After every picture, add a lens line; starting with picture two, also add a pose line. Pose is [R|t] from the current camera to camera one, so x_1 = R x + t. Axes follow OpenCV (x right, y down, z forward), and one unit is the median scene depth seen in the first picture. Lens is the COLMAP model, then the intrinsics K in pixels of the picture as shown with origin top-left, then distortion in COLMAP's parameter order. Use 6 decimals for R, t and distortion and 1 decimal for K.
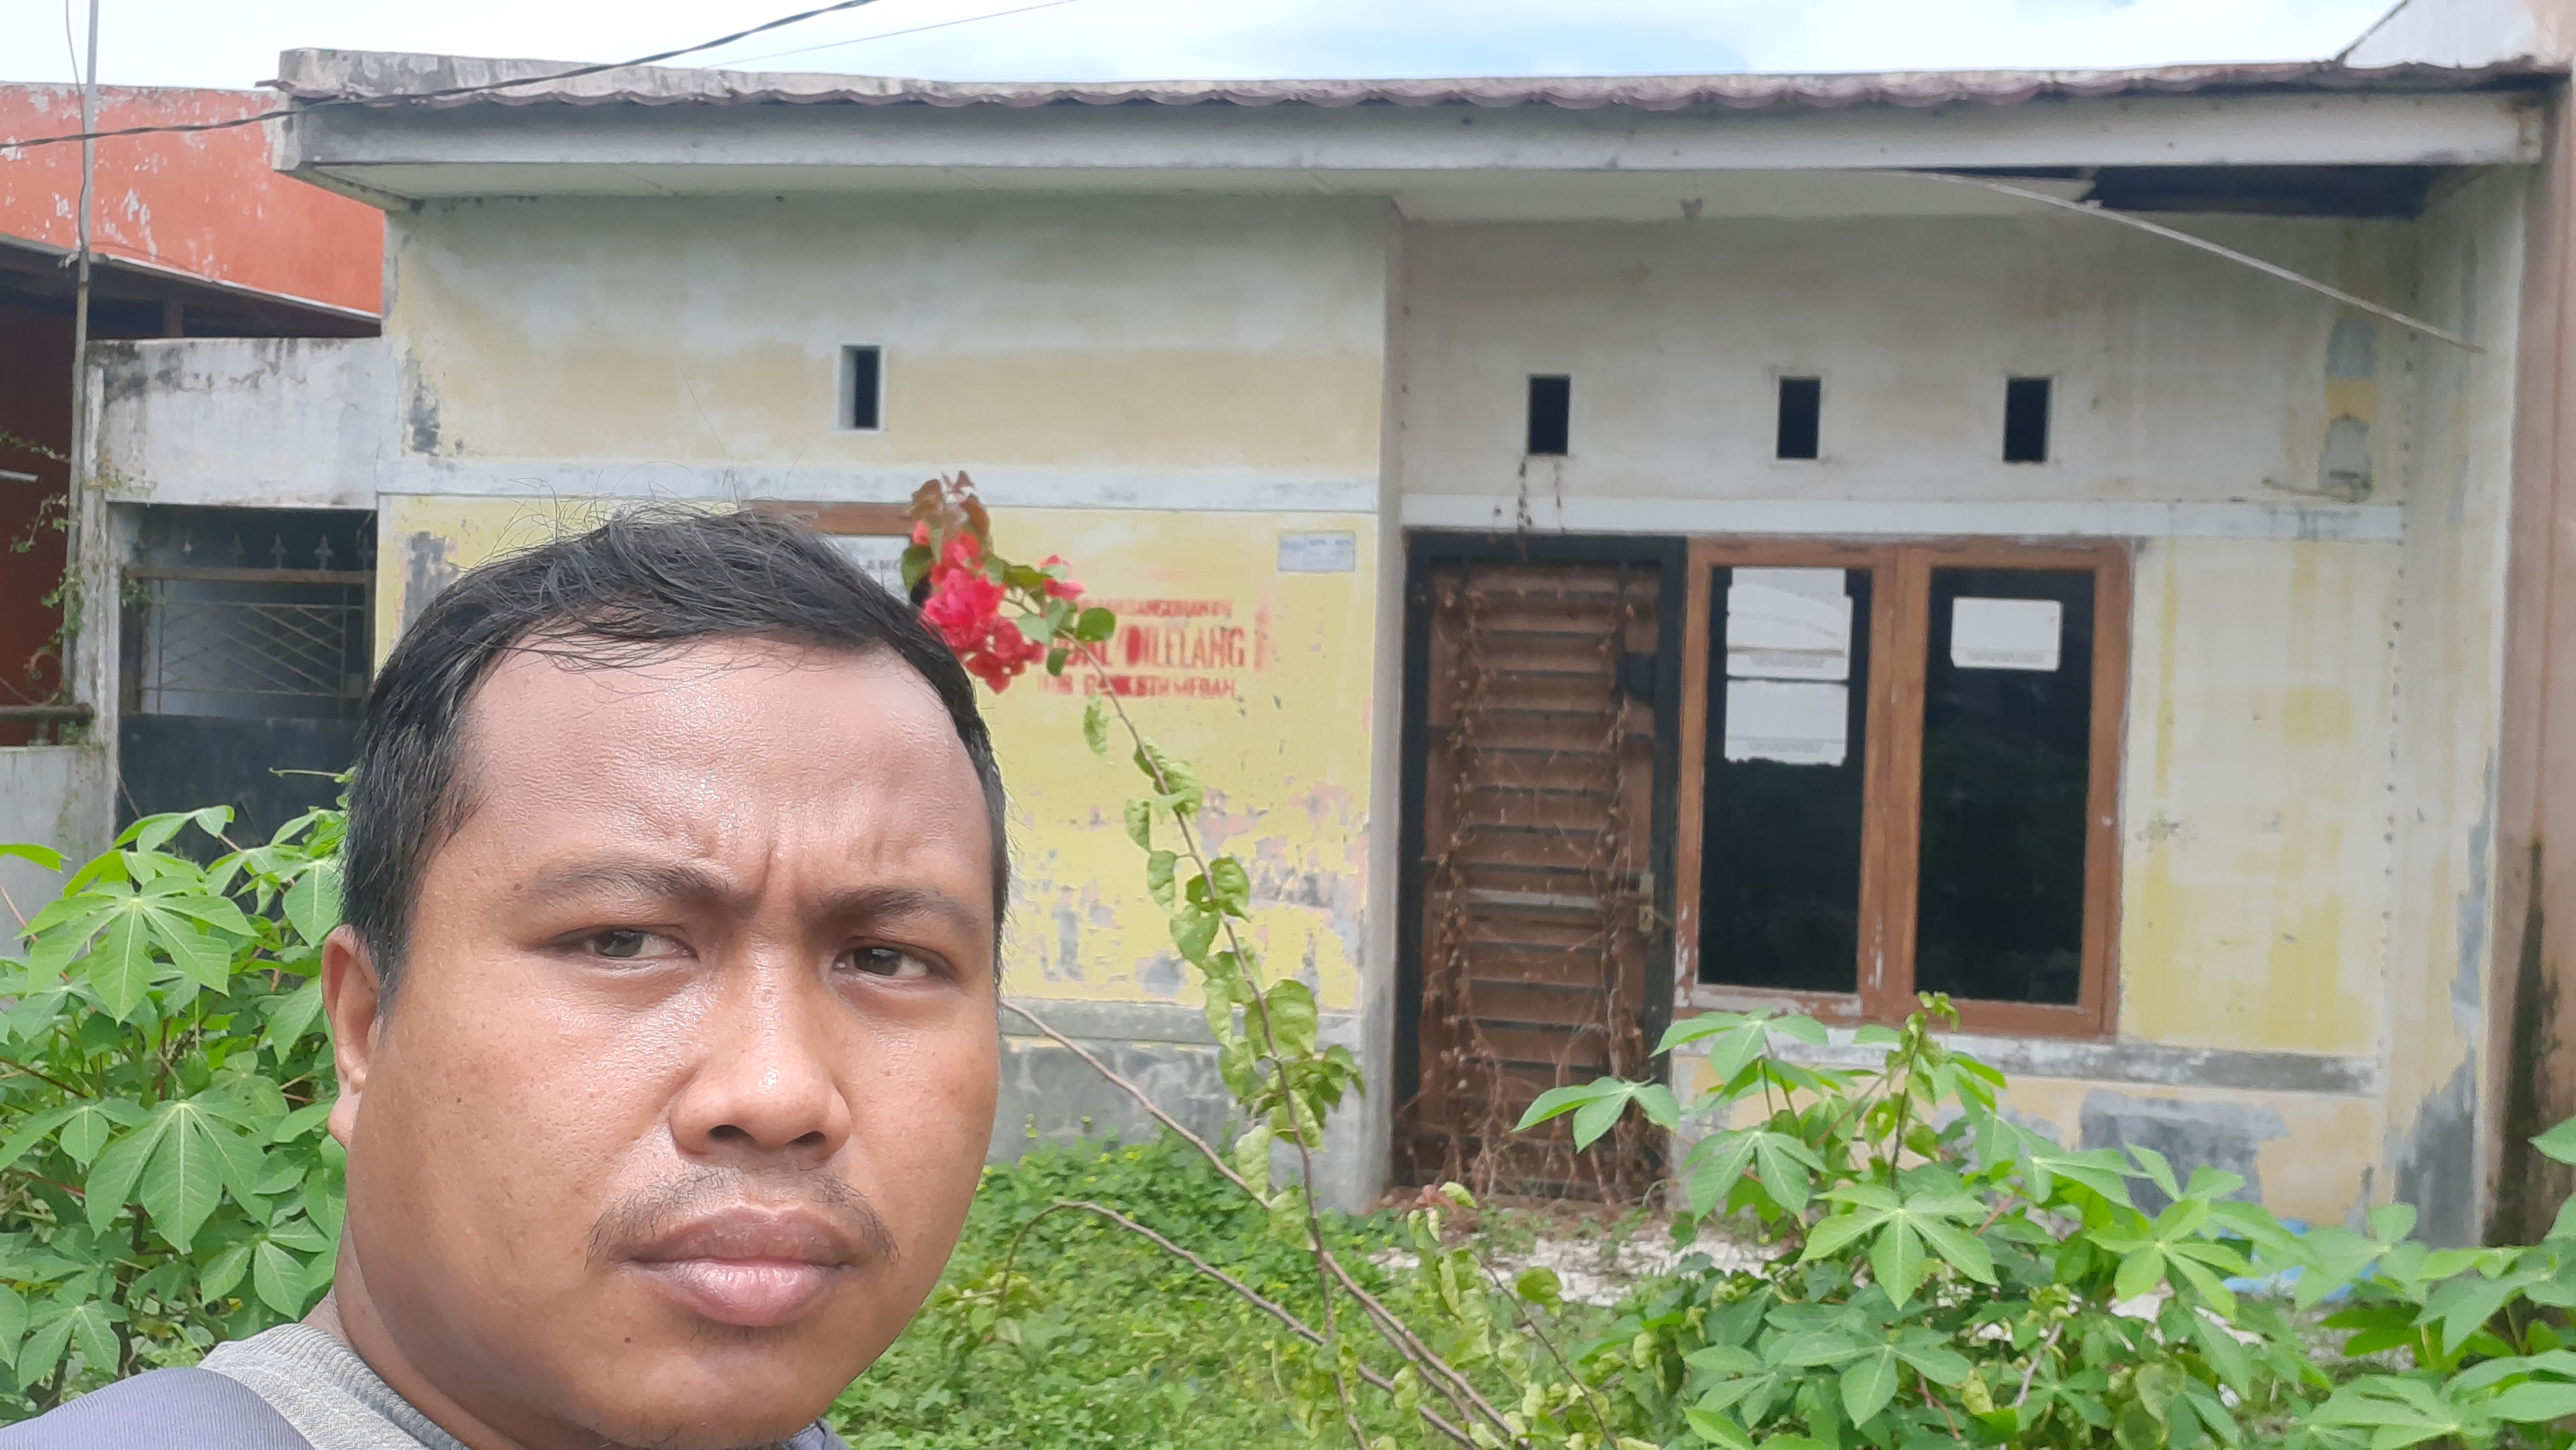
lens RADIAL K [[2383.1, 0, 1085.7], [0, 2383.1, 709.6], [0, 0, 1]] dist [0.204770, -0.360334]
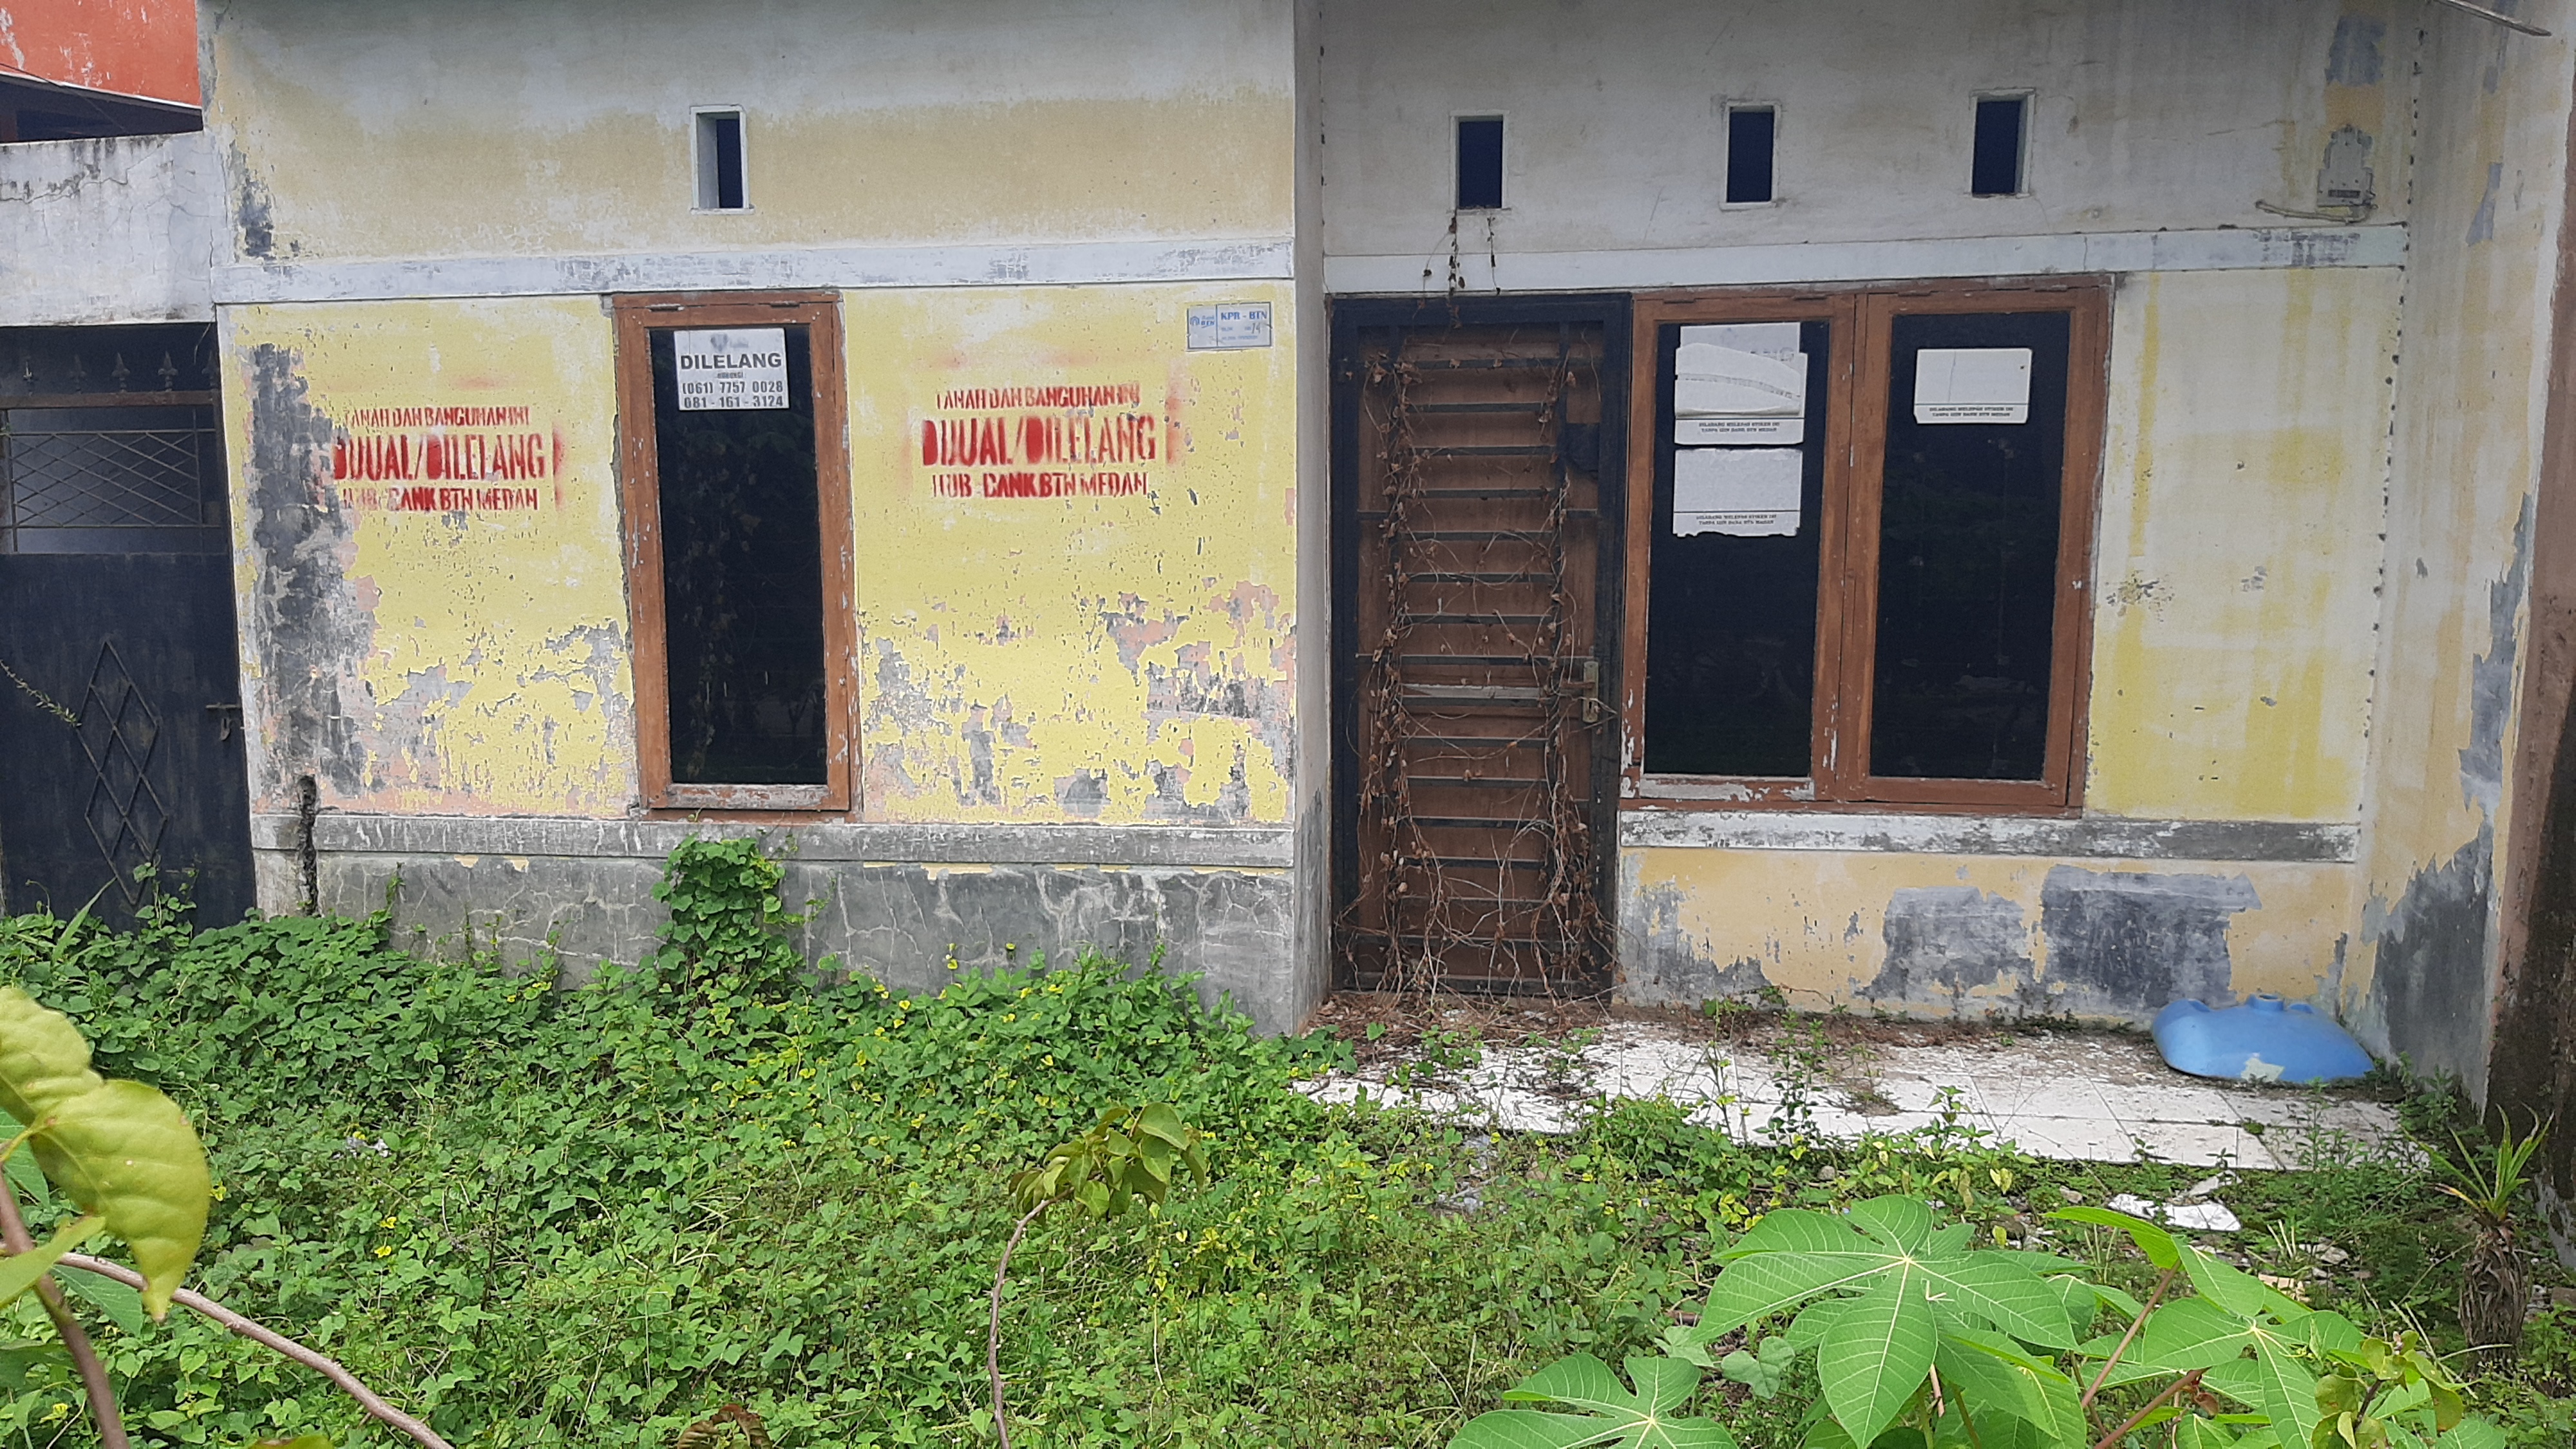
lens RADIAL K [[2006.3, 0, 1143.0], [0, 2006.3, 750.6], [0, 0, 1]] dist [0.091204, -0.147572]
pose [[0.998829, -0.045518, 0.016401, 0.043535], [0.042904, 0.989974, 0.134577, -0.010931], [-0.022362, -0.133716, 0.990767, 0.220254]]
